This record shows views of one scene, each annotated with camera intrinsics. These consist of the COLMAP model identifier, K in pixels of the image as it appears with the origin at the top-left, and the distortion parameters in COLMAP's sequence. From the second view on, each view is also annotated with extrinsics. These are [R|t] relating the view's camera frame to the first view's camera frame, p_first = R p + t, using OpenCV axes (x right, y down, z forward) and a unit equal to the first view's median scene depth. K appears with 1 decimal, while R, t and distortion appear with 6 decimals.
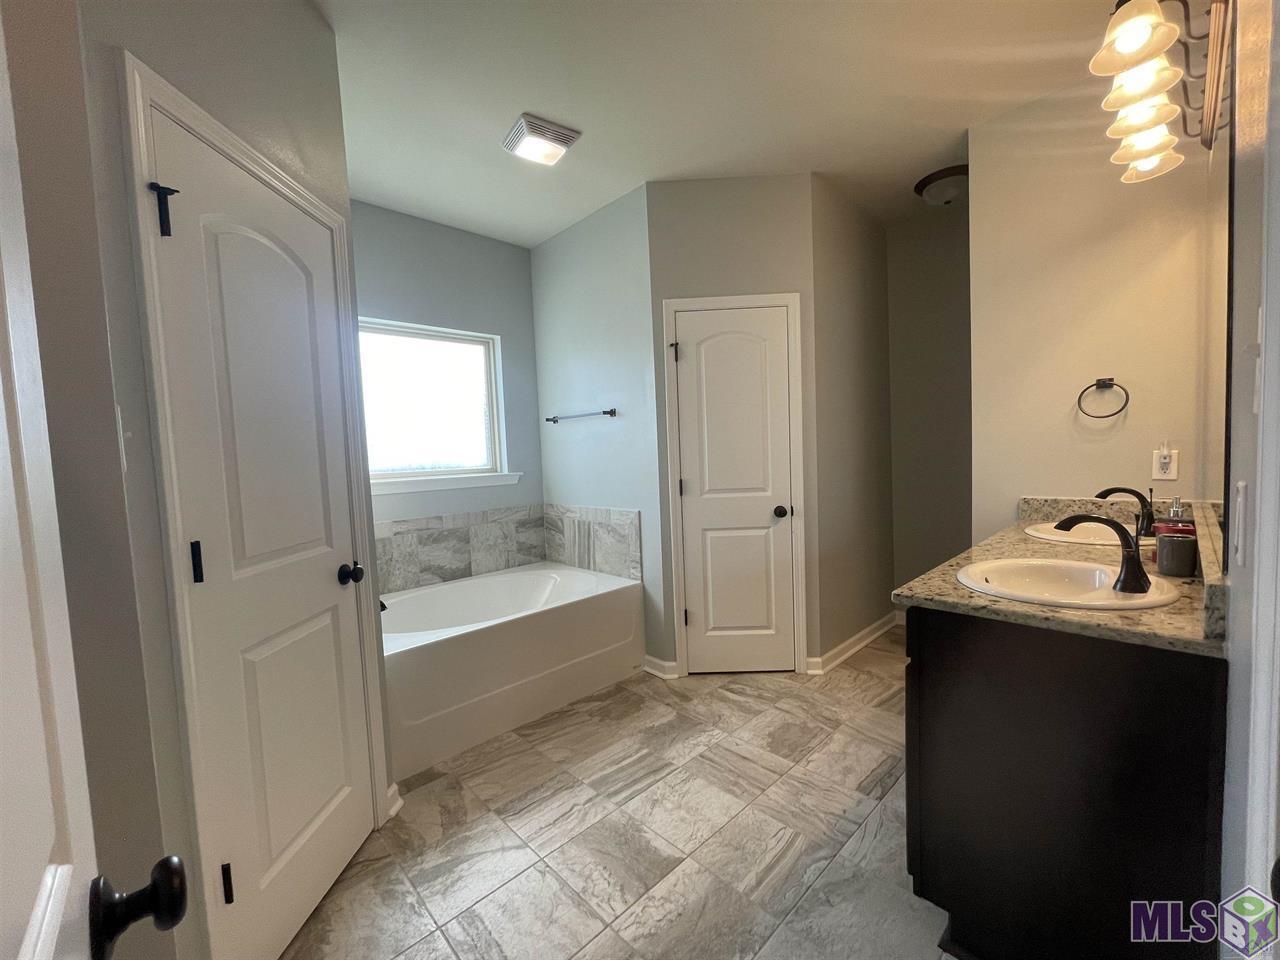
lens RADIAL K [[518.4, 0, 637.1], [0, 518.4, 478.7], [0, 0, 1]] dist [-0.003156, 0.000032]
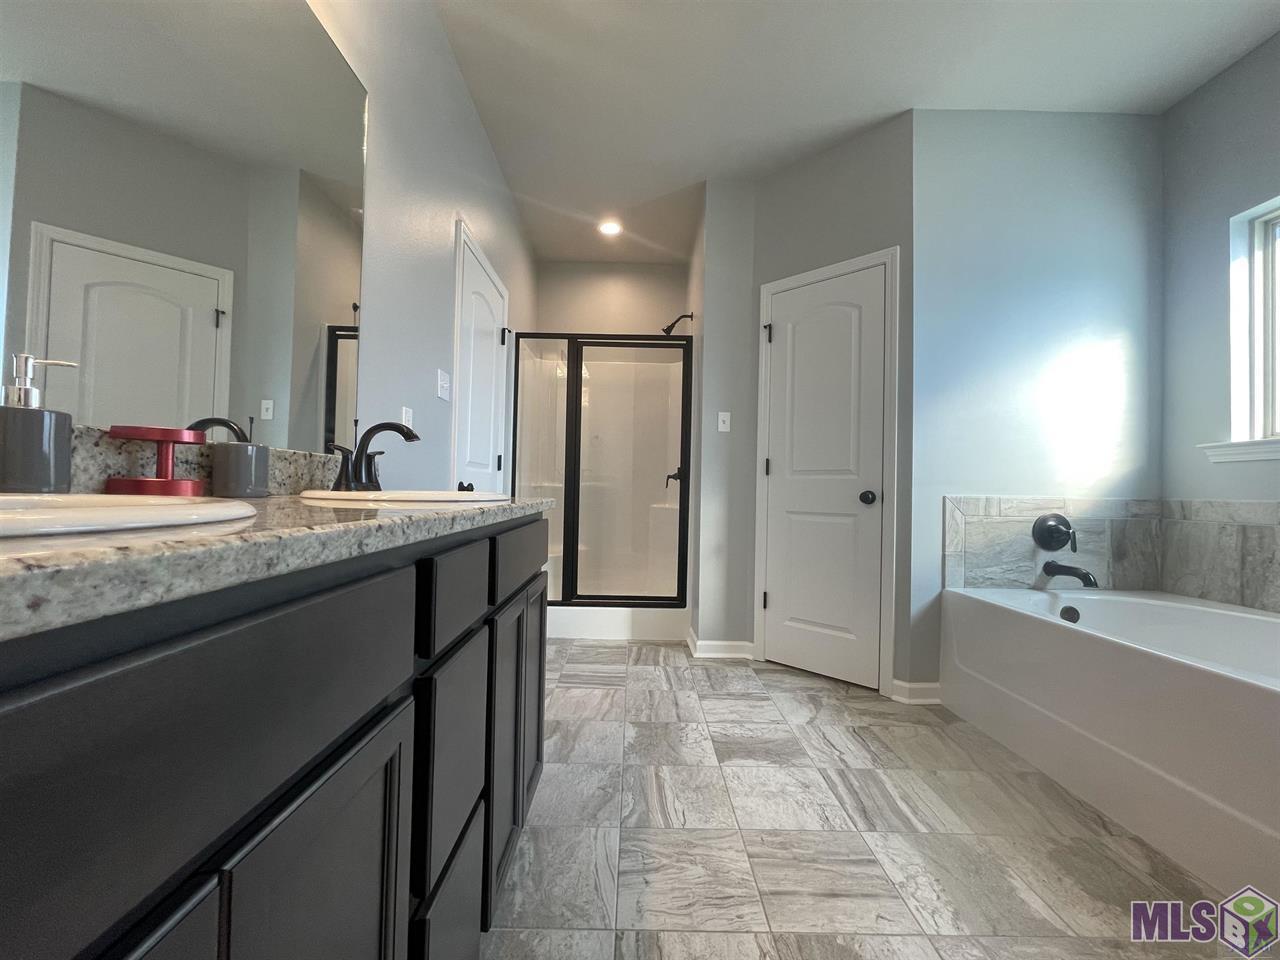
lens RADIAL K [[518.4, 0, 635.6], [0, 518.4, 484.4], [0, 0, 1]] dist [-0.003156, 0.000032]
pose [[-0.688770, 0.014855, -0.724828, 0.918494], [-0.030146, 0.998338, 0.049107, 0.090598], [0.724353, 0.055674, -0.687178, 1.463302]]
